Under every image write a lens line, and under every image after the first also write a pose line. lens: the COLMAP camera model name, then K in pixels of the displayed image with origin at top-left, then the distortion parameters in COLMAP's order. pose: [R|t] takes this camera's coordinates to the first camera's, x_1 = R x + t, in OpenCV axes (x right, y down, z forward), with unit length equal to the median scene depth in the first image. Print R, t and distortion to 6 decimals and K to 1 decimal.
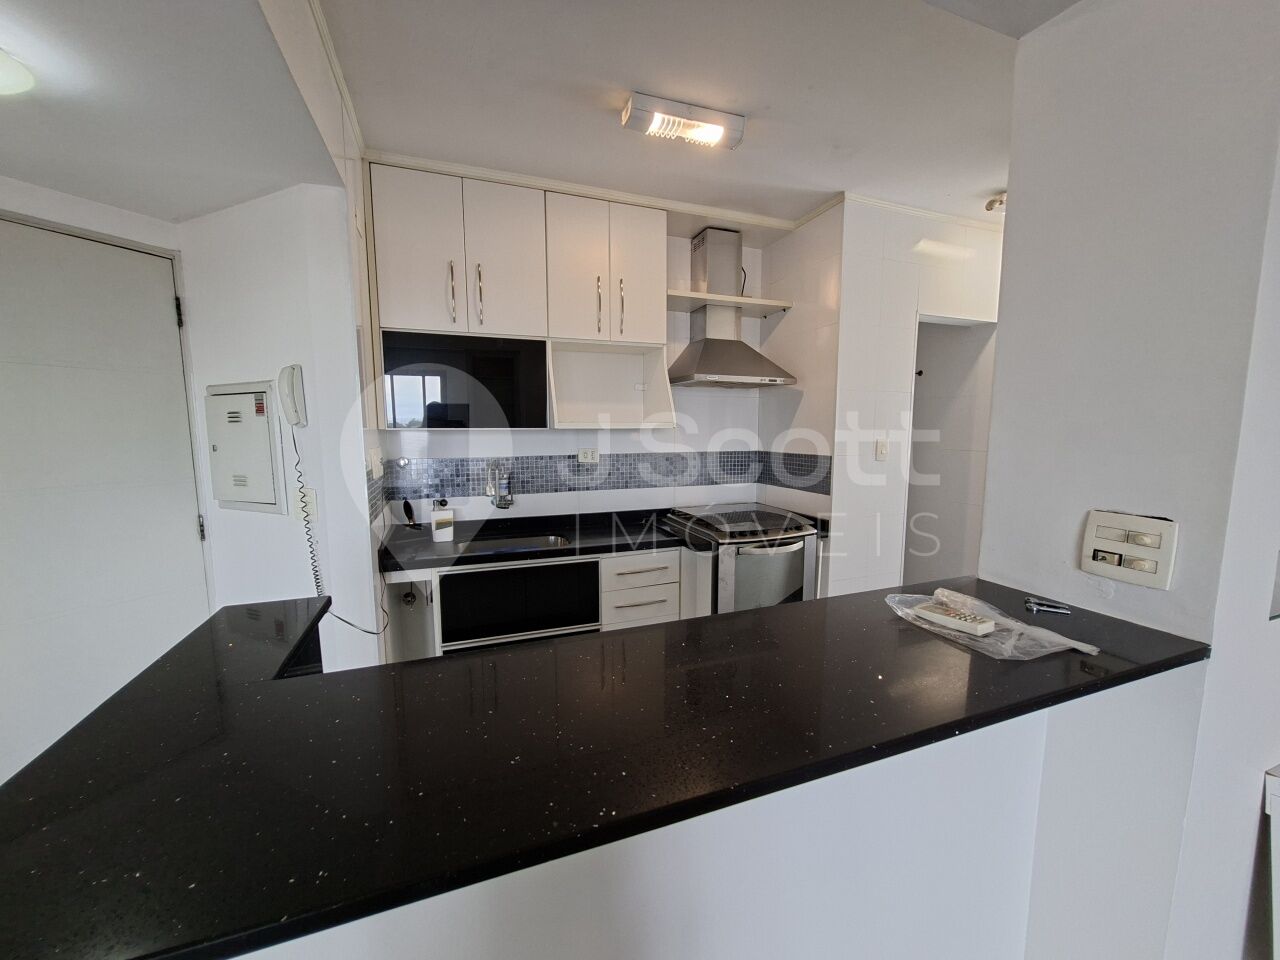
lens RADIAL K [[505.8, 0, 642.9], [0, 505.8, 487.2], [0, 0, 1]] dist [0.000171, 0.000610]
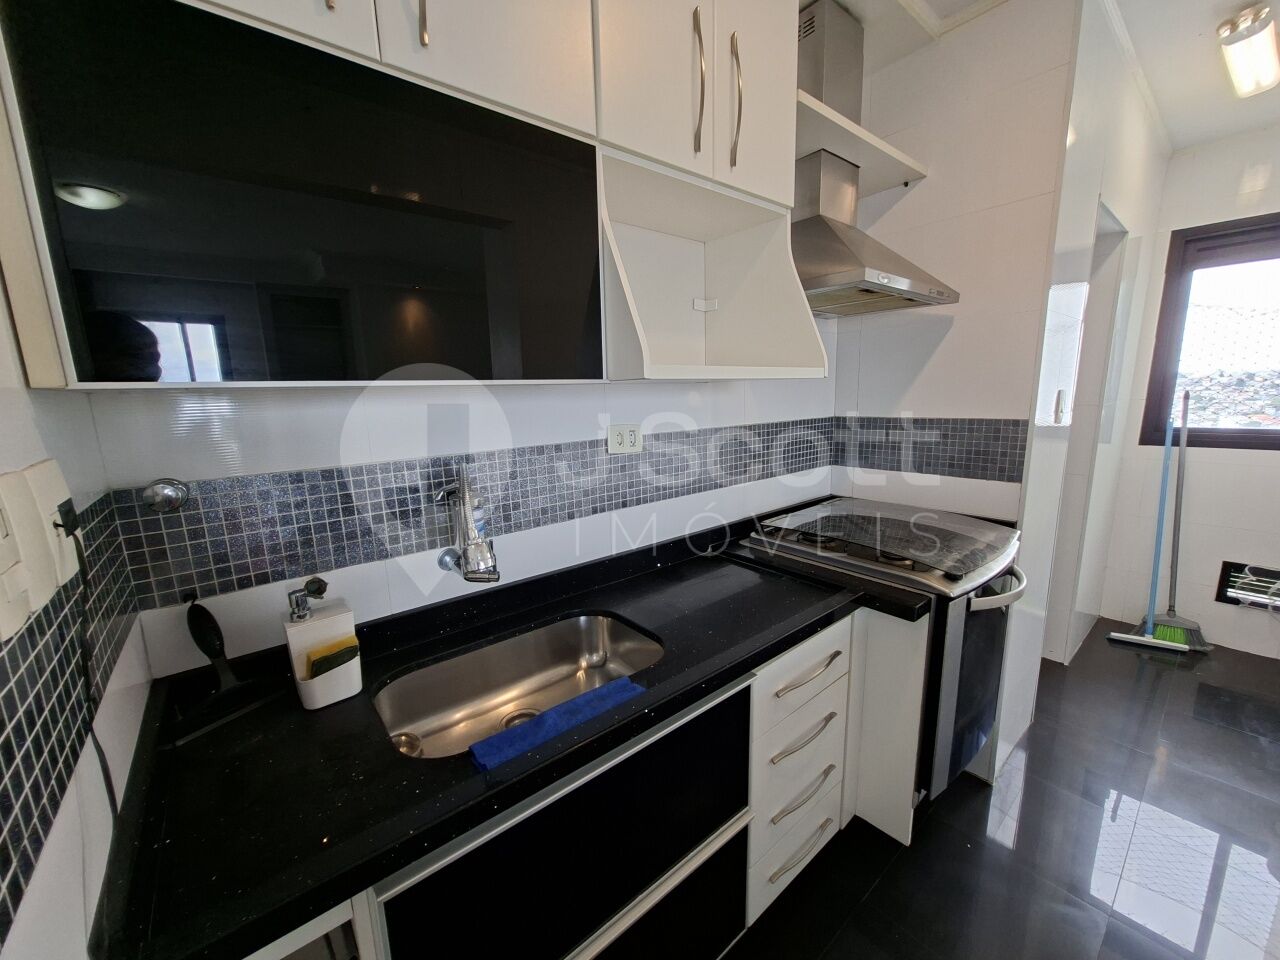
lens RADIAL K [[502.4, 0, 643.7], [0, 502.4, 485.3], [0, 0, 1]] dist [0.000923, 0.000159]
pose [[0.946306, -0.084119, 0.312136, -0.261573], [0.065956, 0.995481, 0.068316, -0.052470], [-0.316473, -0.044060, 0.947578, 0.546120]]
